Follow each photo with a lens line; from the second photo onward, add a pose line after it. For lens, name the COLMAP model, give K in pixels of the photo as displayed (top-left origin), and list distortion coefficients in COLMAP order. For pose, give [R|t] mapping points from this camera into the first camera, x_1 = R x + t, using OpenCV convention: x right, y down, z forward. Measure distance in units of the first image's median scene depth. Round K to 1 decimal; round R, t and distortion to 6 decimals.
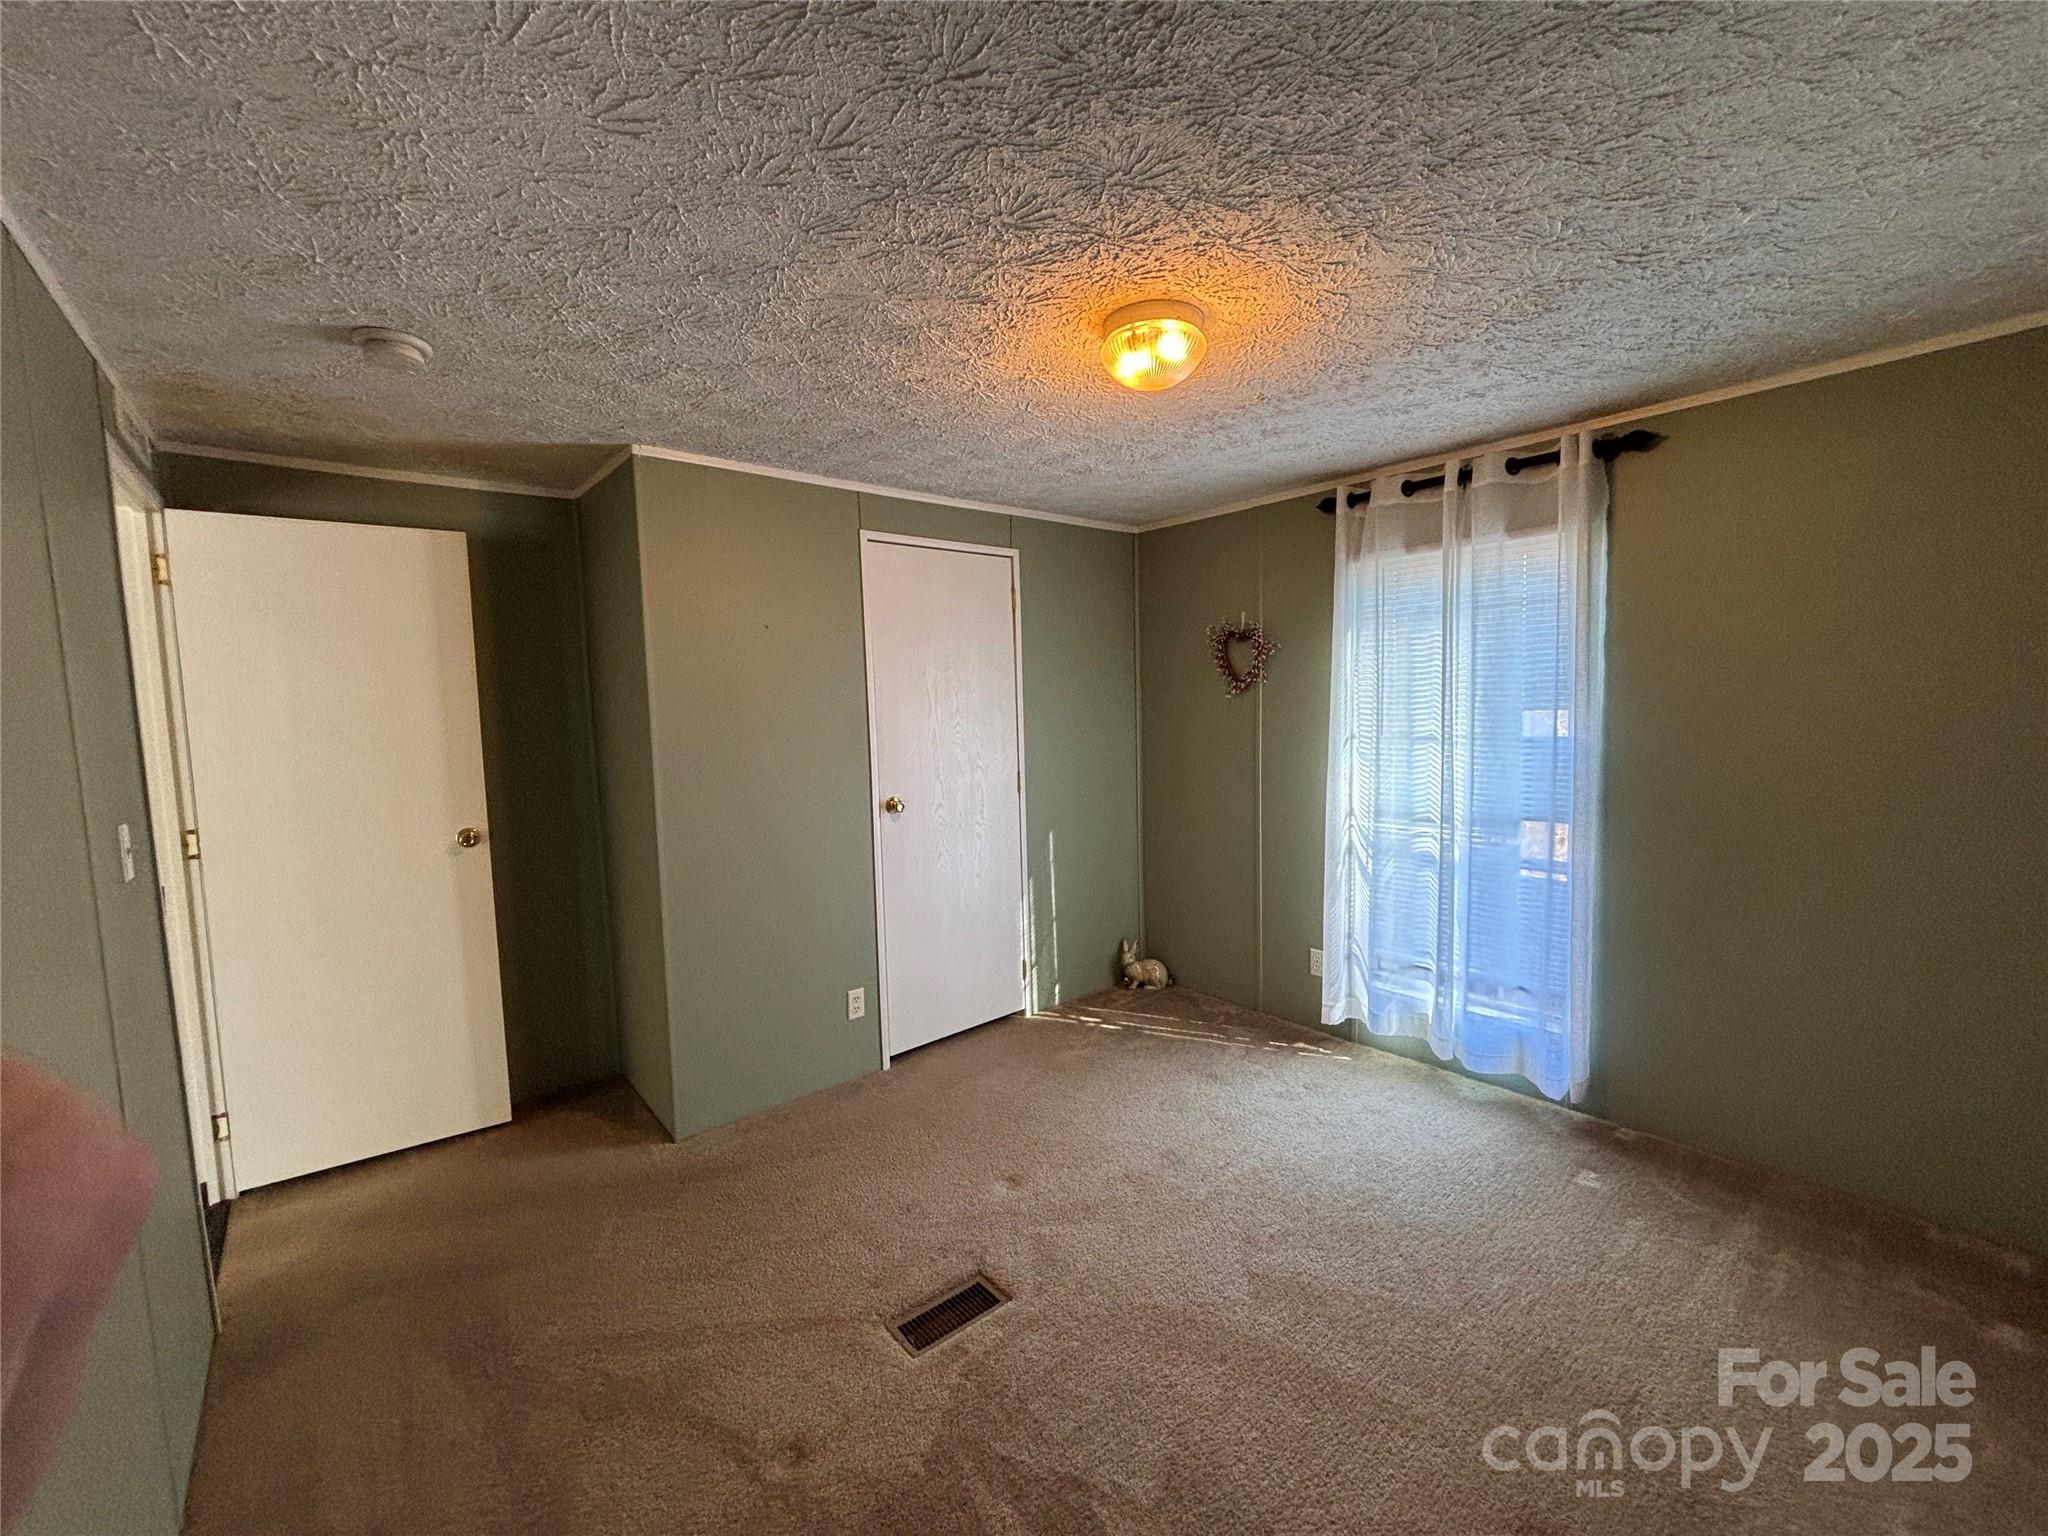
lens RADIAL K [[824.6, 0, 1021.9], [0, 824.6, 770.7], [0, 0, 1]] dist [0.002264, -0.001837]
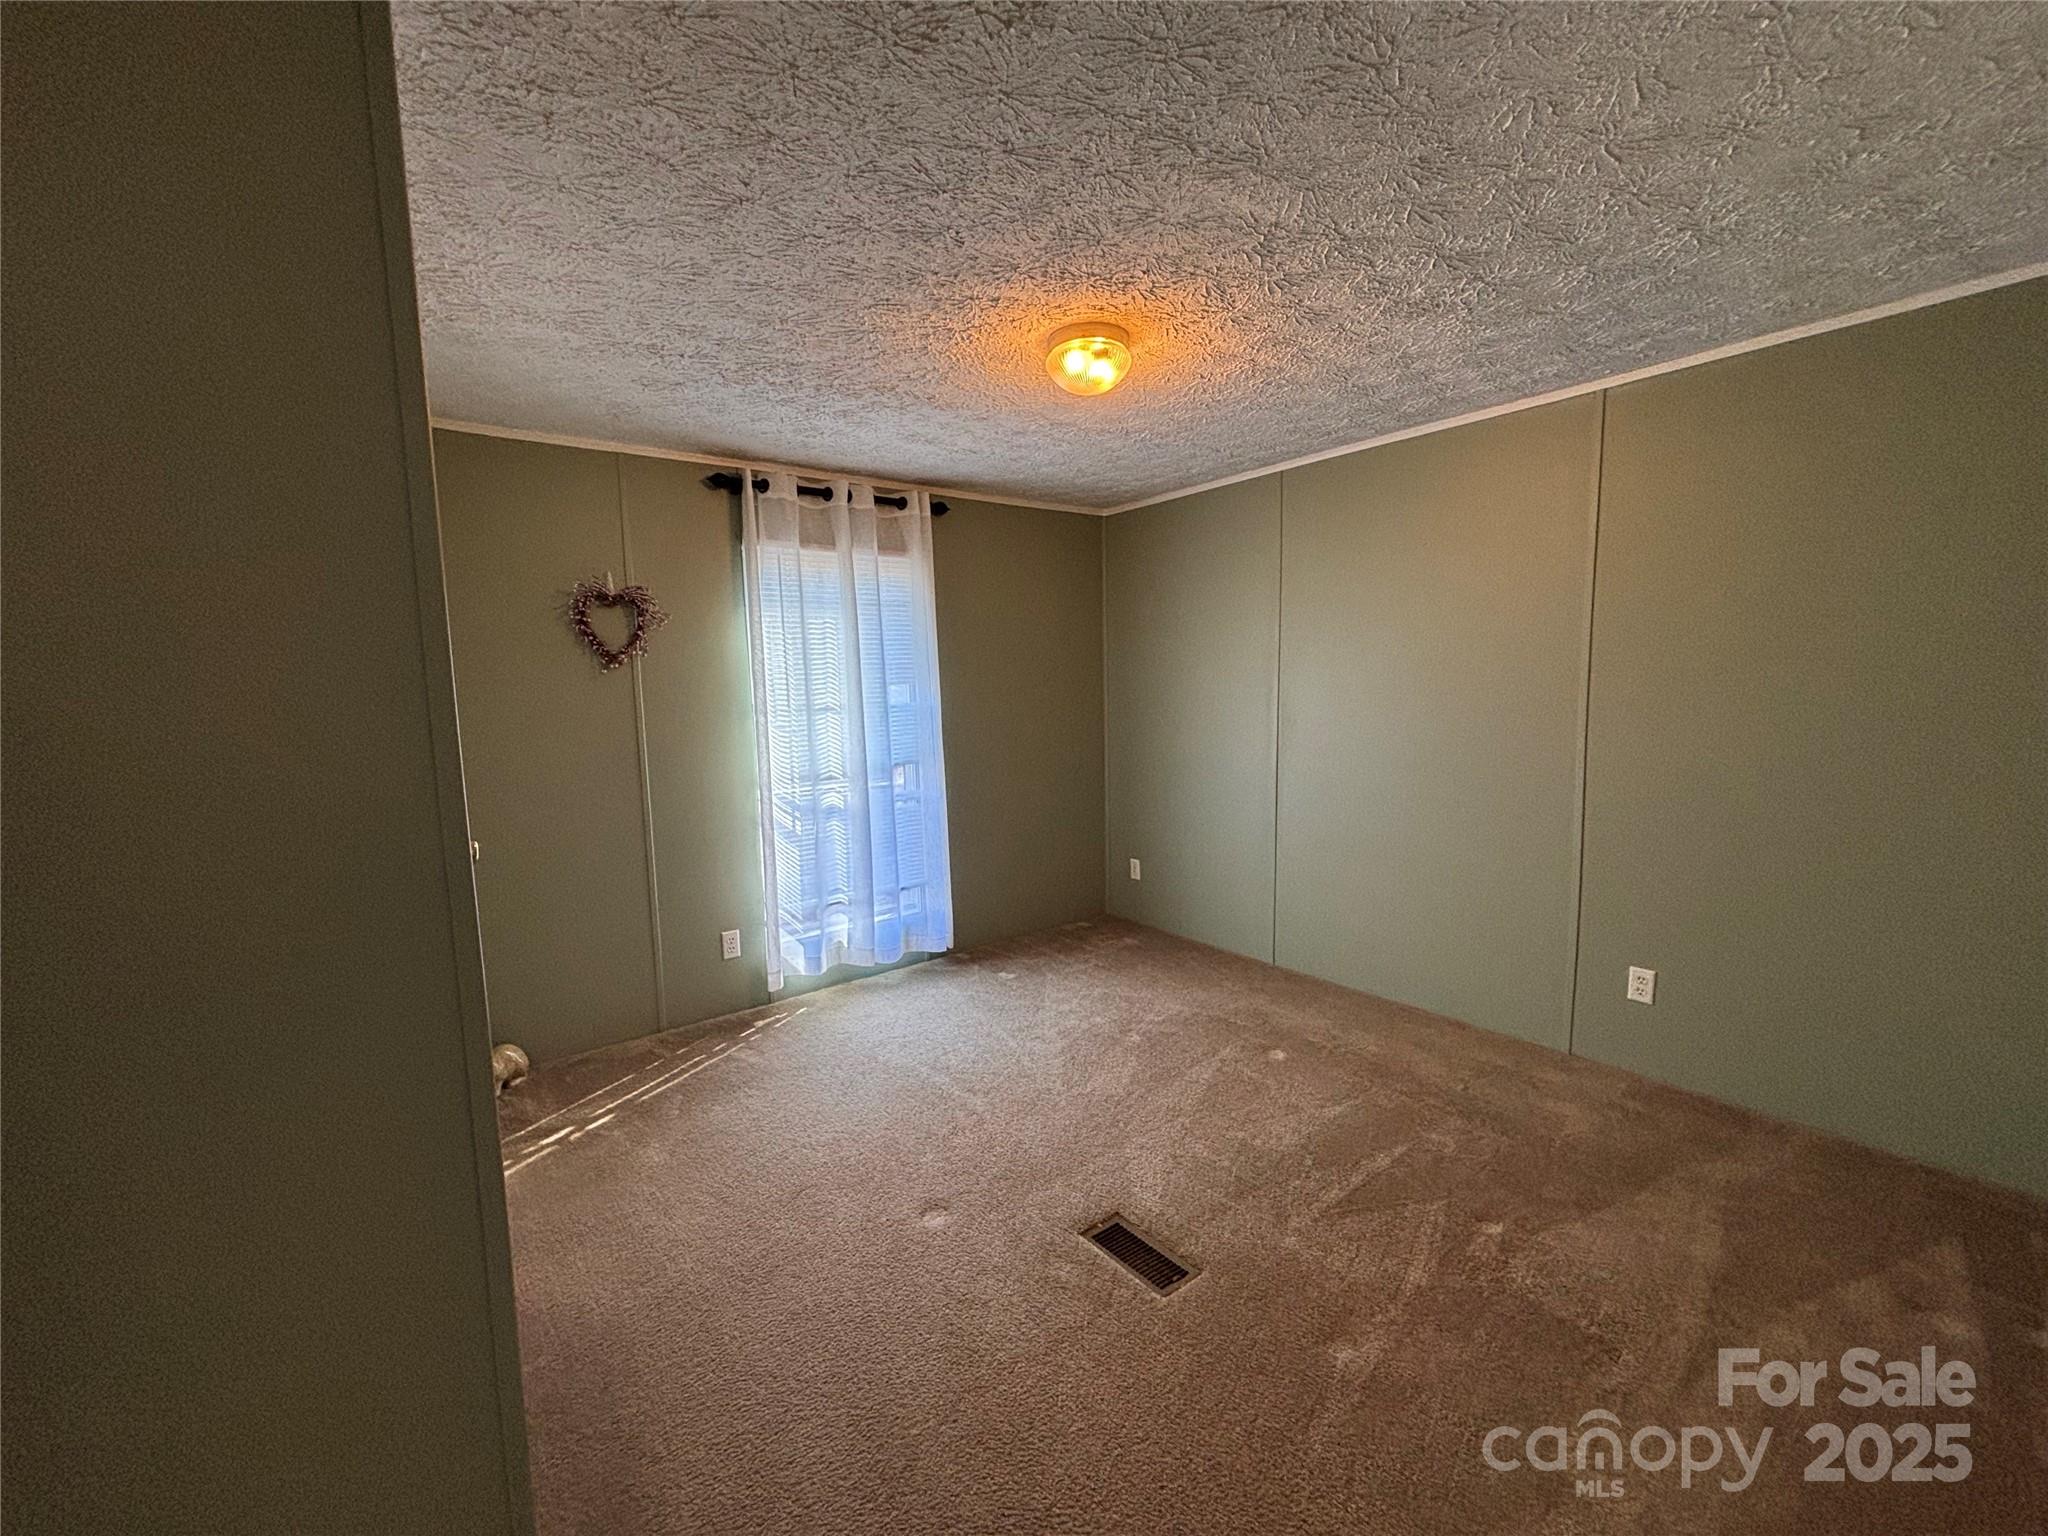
lens RADIAL K [[824.6, 0, 1019.0], [0, 824.6, 772.8], [0, 0, 1]] dist [0.002264, -0.001837]
pose [[0.049094, -0.082646, 0.995369, -0.685741], [0.113022, 0.990629, 0.076678, -0.008327], [-0.992379, 0.108734, 0.057974, 0.674800]]
